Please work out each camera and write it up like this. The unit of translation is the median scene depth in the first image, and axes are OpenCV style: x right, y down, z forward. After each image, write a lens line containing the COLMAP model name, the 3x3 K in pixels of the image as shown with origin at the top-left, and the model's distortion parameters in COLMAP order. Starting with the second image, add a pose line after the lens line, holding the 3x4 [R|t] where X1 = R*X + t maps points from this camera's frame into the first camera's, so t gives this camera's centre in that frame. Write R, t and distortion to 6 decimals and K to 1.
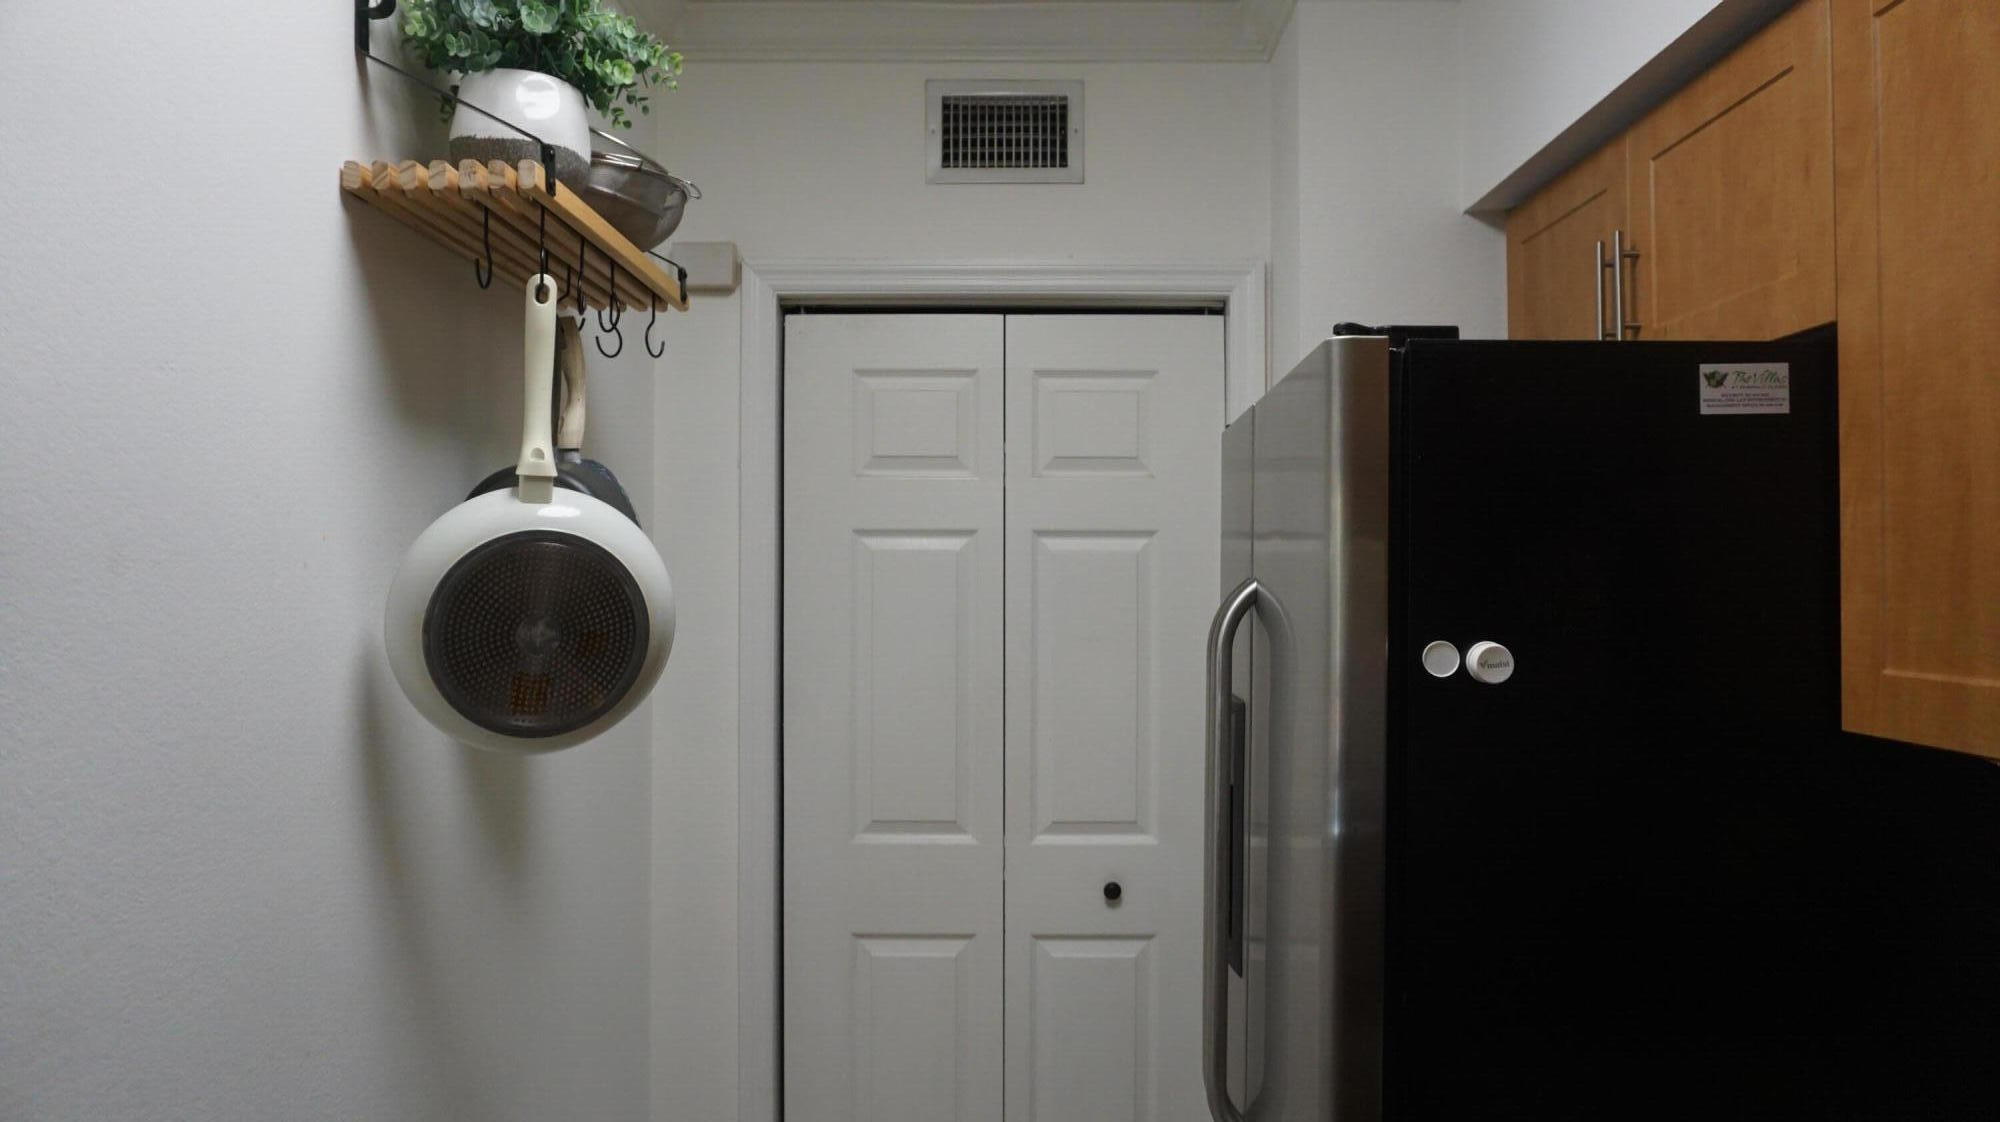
lens RADIAL K [[1336.5, 0, 1001.4], [0, 1336.5, 551.9], [0, 0, 1]] dist [-0.040469, 0.038972]
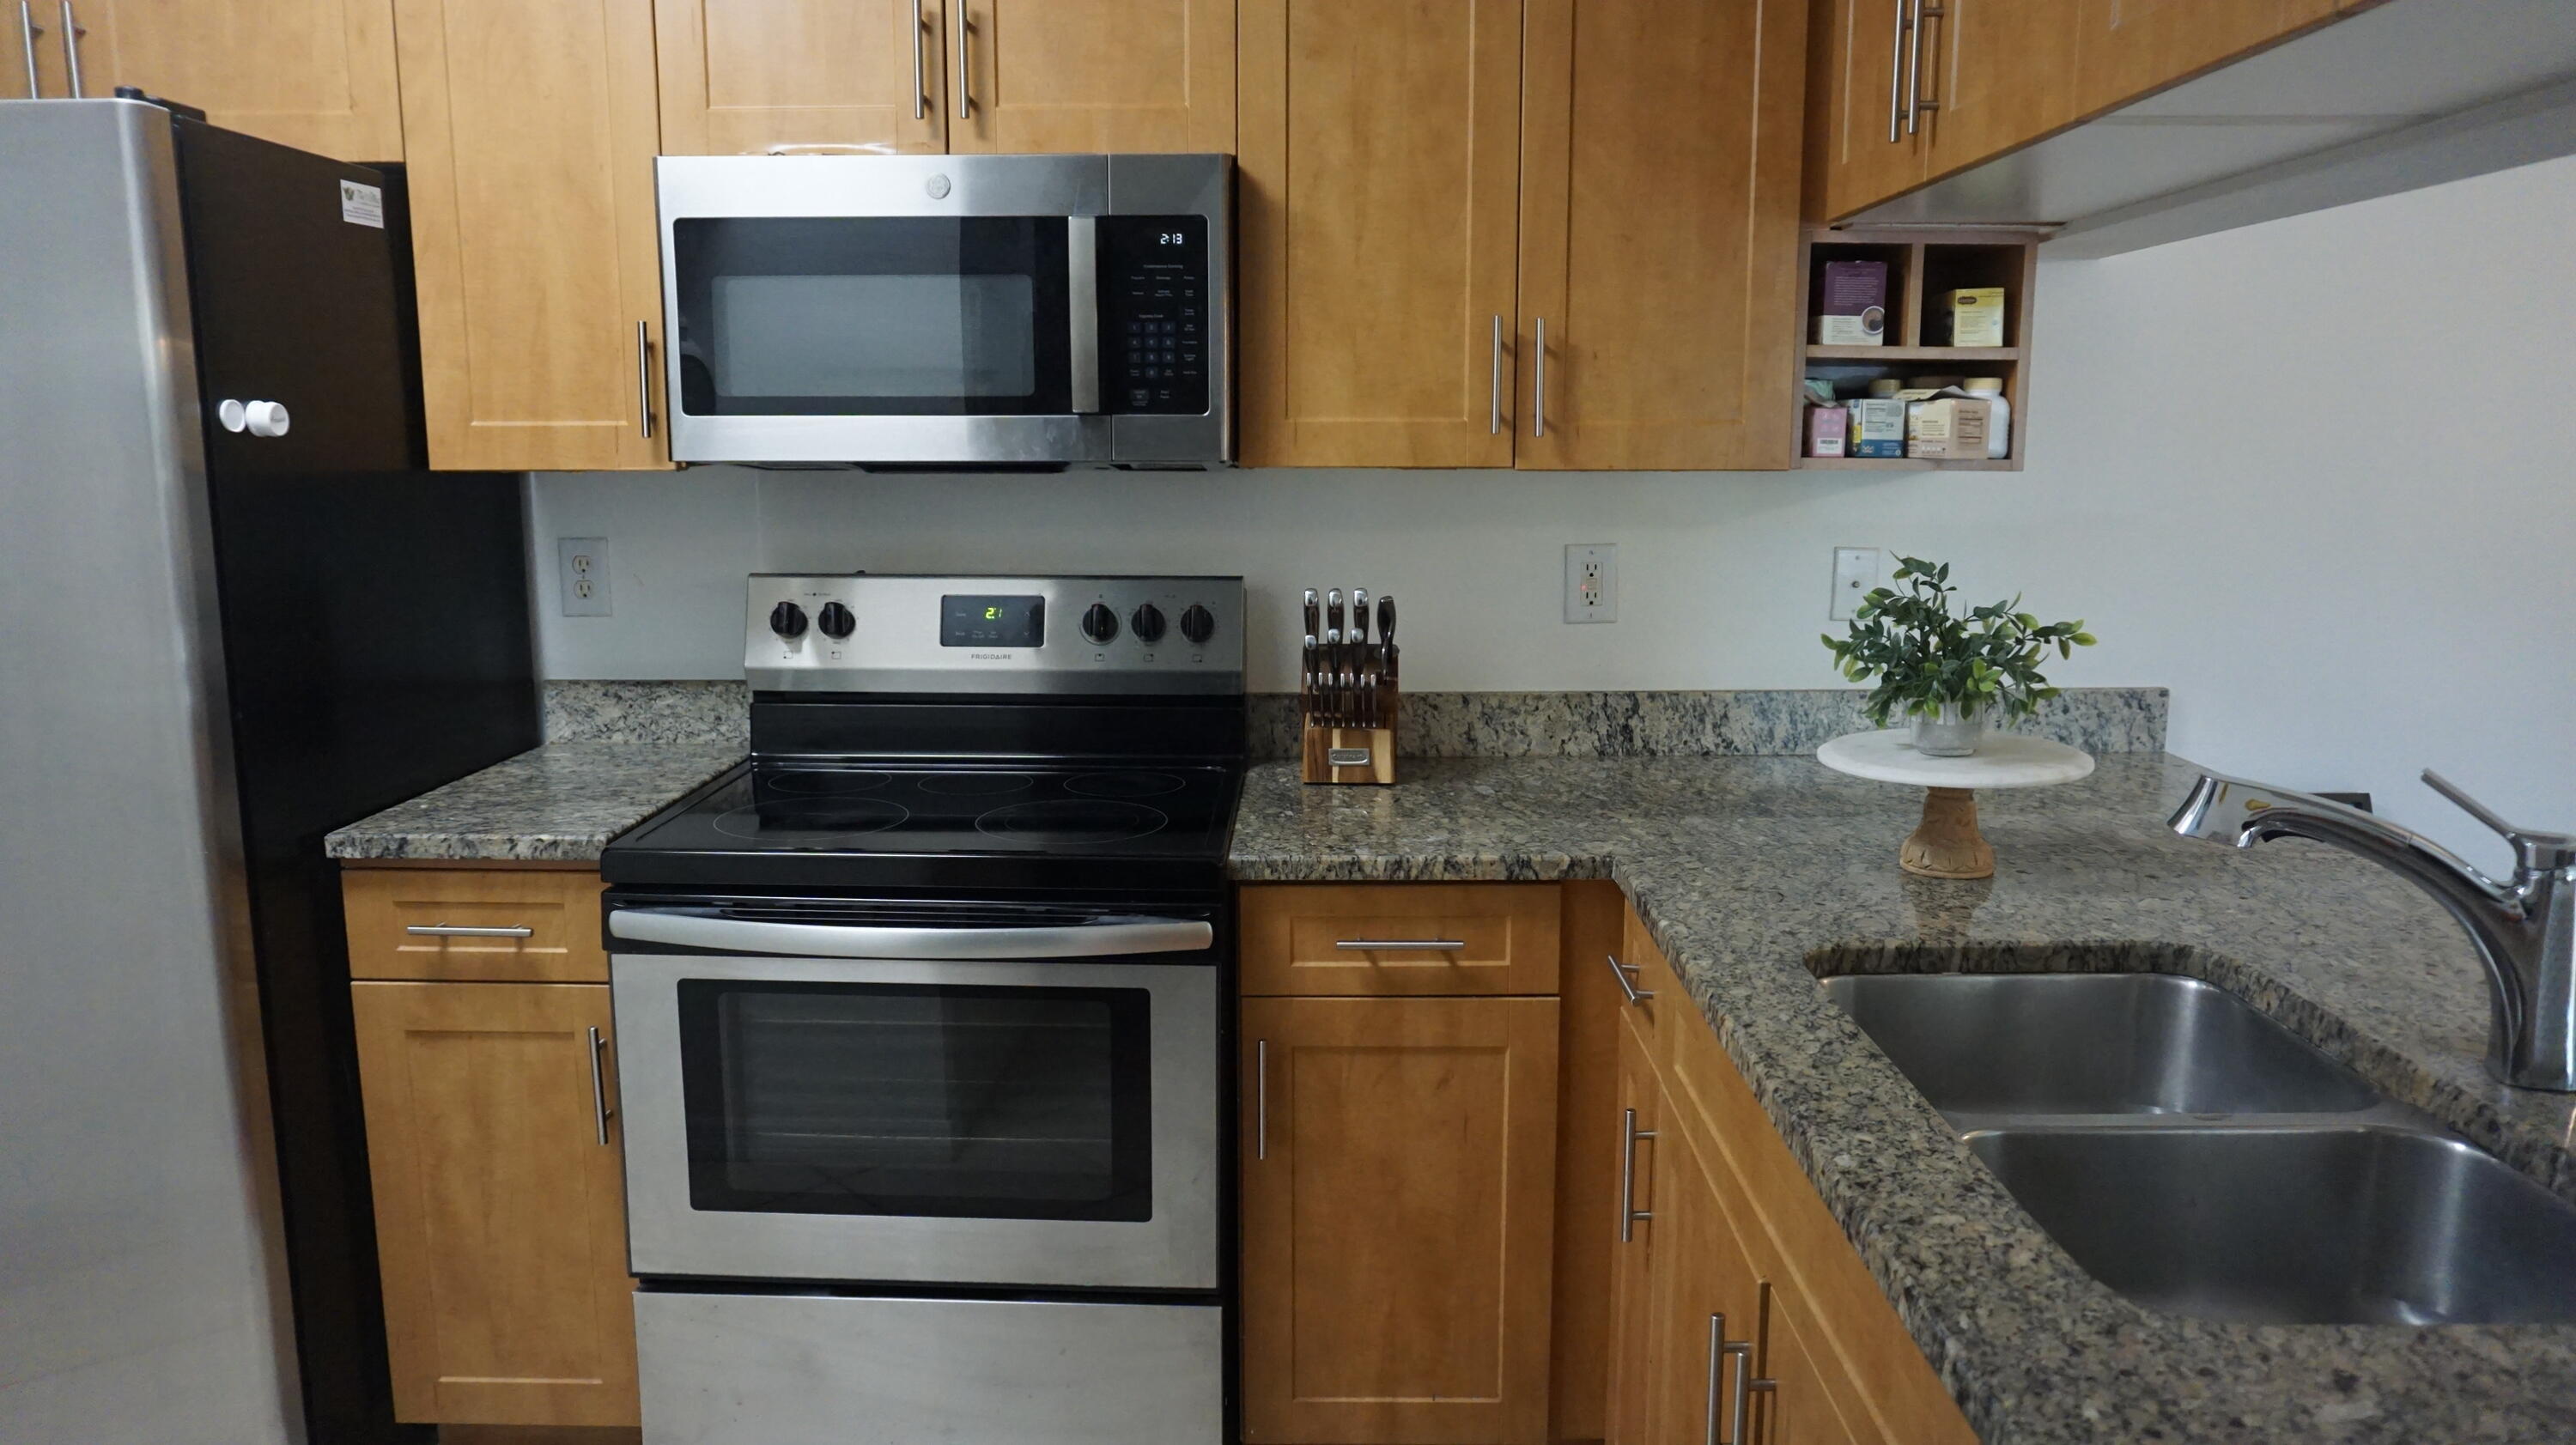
lens RADIAL K [[1721.3, 0, 1289.8], [0, 1721.3, 710.8], [0, 0, 1]] dist [-0.040469, 0.038972]
pose [[0.022915, -0.159965, 0.986857, -1.124481], [-0.021725, 0.986803, 0.160461, 0.075995], [-0.999501, -0.025117, 0.019138, 0.060186]]
